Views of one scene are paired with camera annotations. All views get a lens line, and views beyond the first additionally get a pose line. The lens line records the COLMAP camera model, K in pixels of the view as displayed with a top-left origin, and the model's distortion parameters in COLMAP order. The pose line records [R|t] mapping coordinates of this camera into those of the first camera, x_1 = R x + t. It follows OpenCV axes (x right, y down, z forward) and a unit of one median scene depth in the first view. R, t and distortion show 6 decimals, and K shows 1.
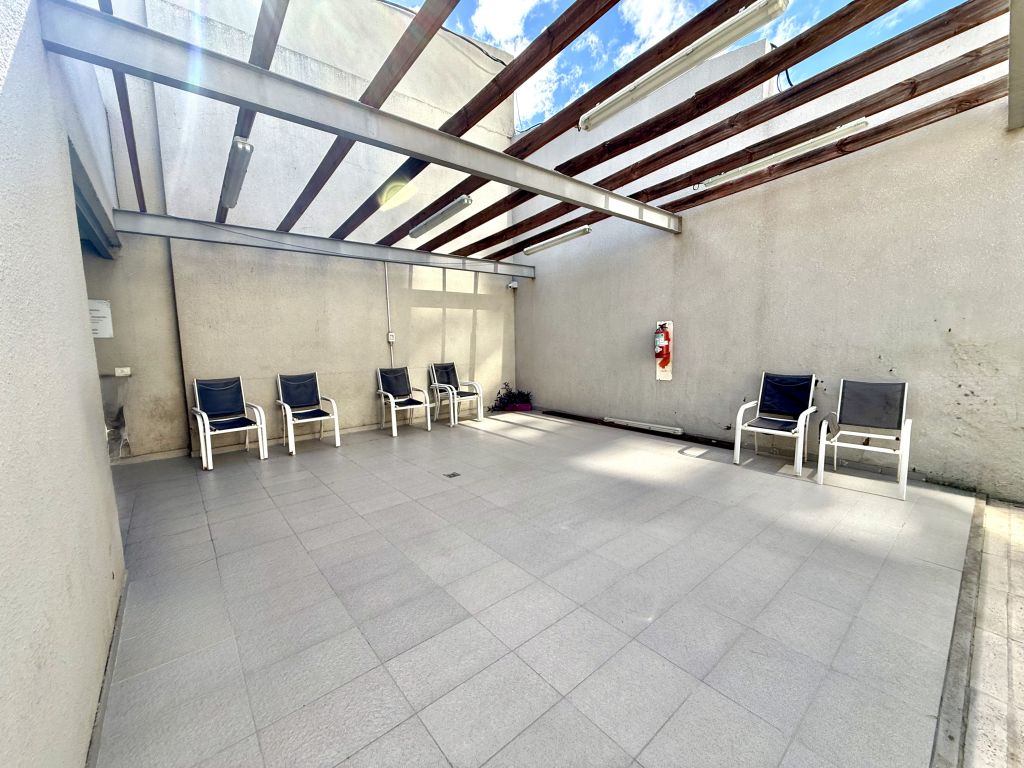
lens RADIAL K [[408.3, 0, 507.7], [0, 408.3, 383.5], [0, 0, 1]] dist [0.000788, 0.000045]
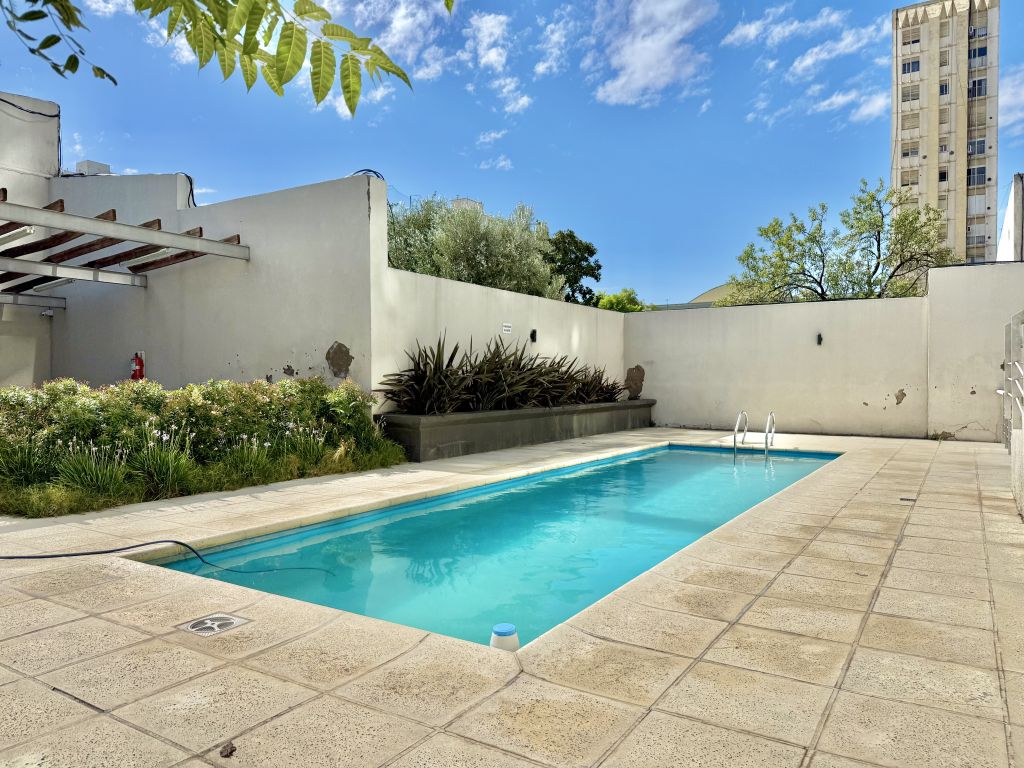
lens RADIAL K [[721.5, 0, 507.4], [0, 721.5, 381.5], [0, 0, 1]] dist [0.063097, -0.071049]
pose [[0.952962, 0.016462, 0.302642, 0.828227], [0.015723, 0.994494, -0.103604, 0.213144], [-0.302681, 0.103489, 0.947457, -1.621005]]
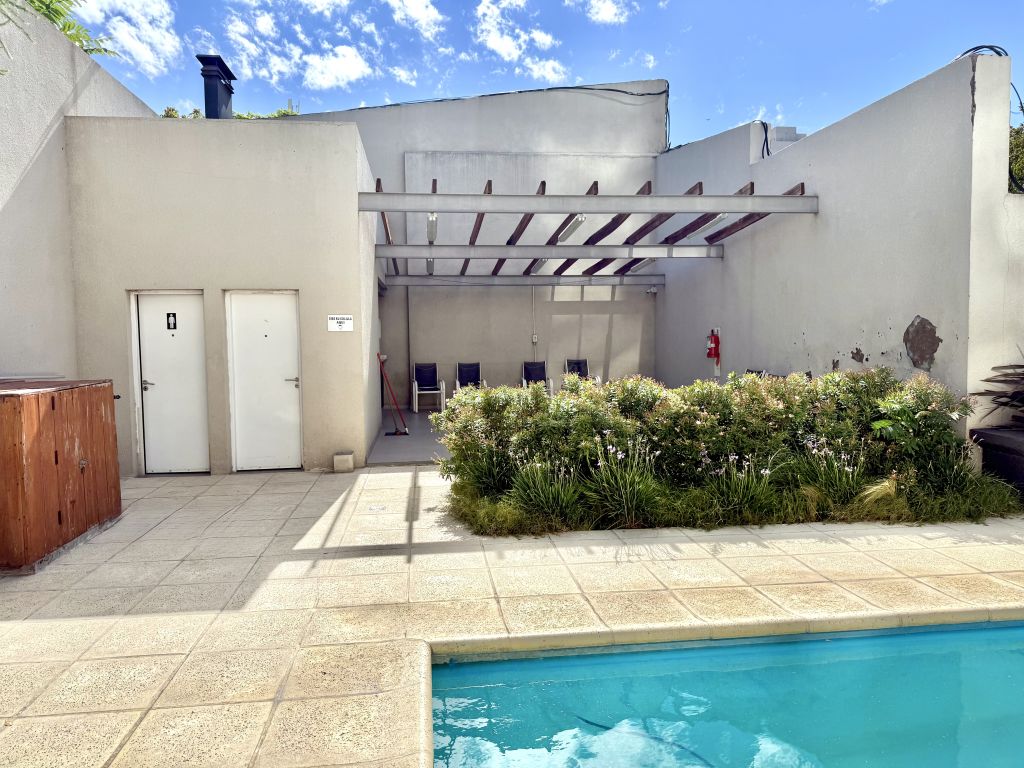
lens RADIAL K [[721.5, 0, 507.4], [0, 721.5, 381.5], [0, 0, 1]] dist [0.063097, -0.071049]
pose [[0.842405, 0.039988, -0.537360, 1.063951], [-0.060185, 0.997985, -0.020085, 0.092689], [0.535474, 0.049261, 0.843114, -1.195474]]
